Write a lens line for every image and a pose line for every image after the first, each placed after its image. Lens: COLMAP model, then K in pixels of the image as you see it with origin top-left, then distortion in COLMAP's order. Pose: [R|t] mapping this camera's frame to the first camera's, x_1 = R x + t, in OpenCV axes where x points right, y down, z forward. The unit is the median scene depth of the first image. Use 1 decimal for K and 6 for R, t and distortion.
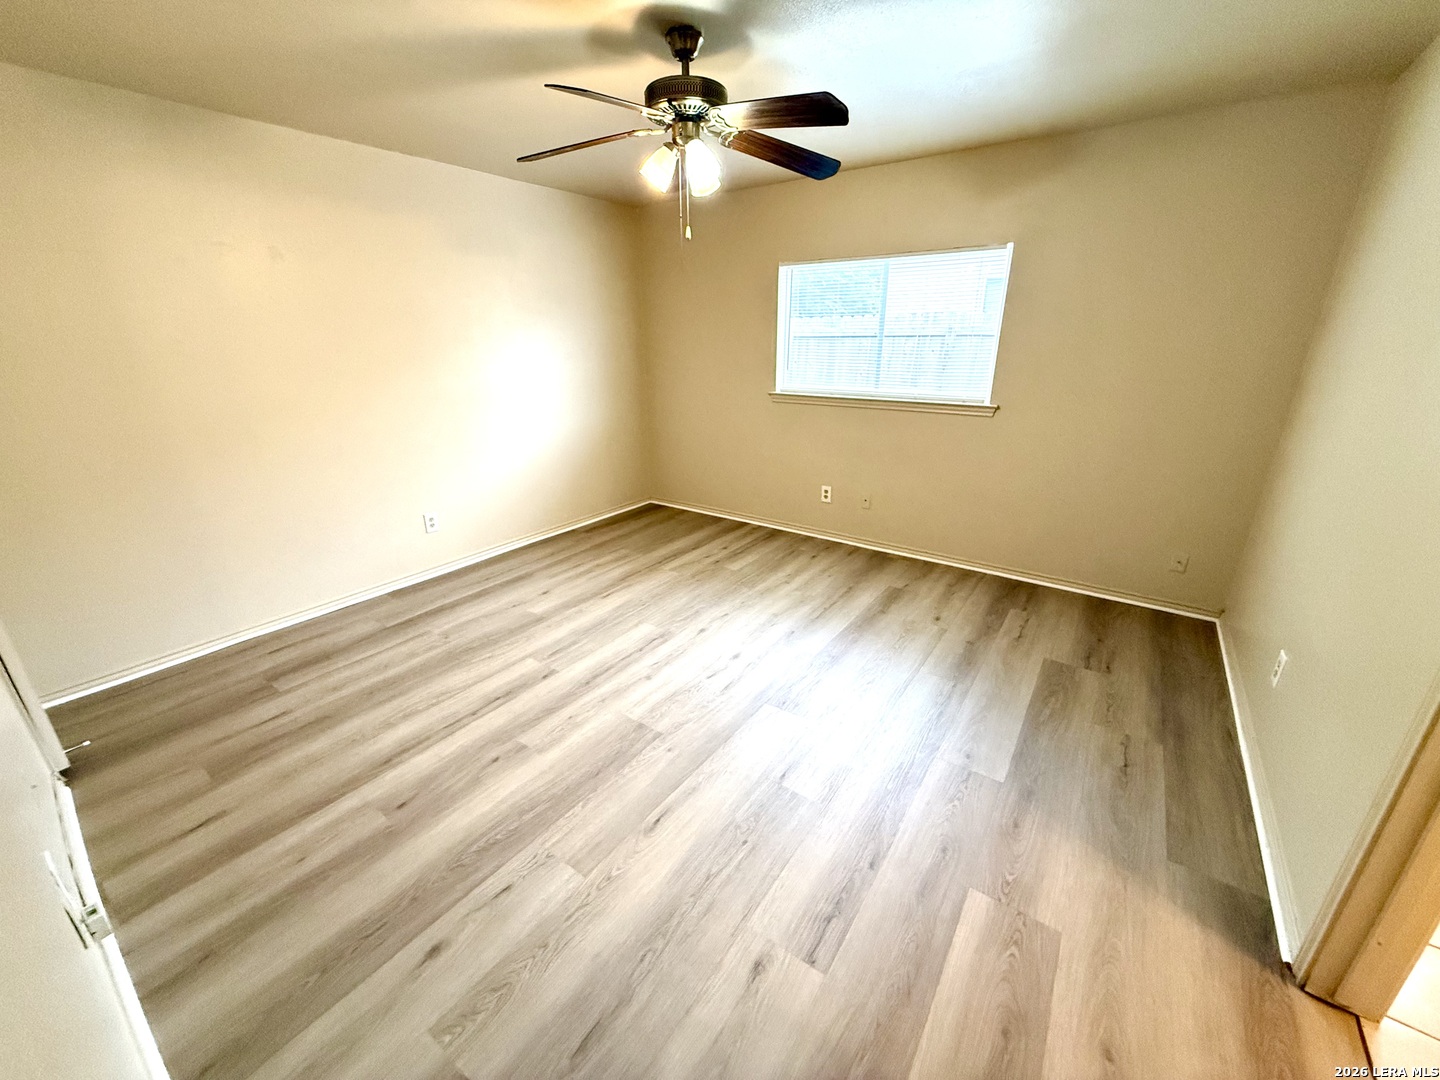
lens RADIAL K [[575.6, 0, 720.0], [0, 575.6, 534.4], [0, 0, 1]] dist [0.002762, -0.000596]
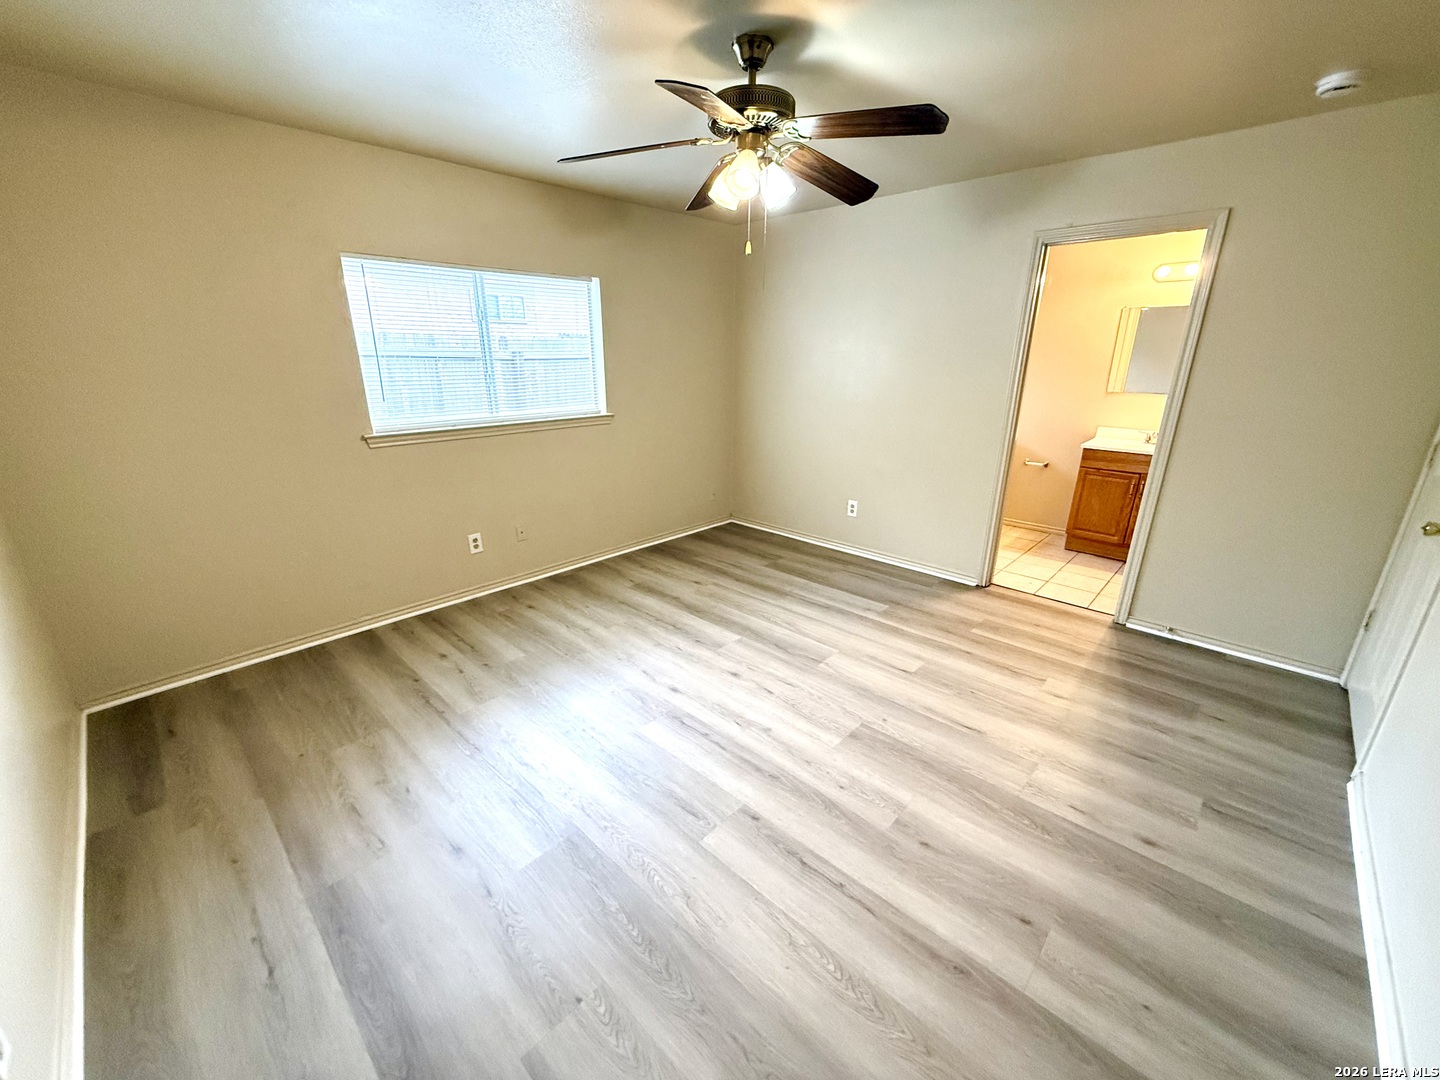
lens RADIAL K [[575.6, 0, 714.3], [0, 575.6, 537.2], [0, 0, 1]] dist [0.002762, -0.000596]
pose [[0.142191, -0.299100, 0.943568, -0.674230], [0.322641, 0.915198, 0.241486, -0.204955], [-0.935780, 0.270097, 0.226635, 0.593005]]
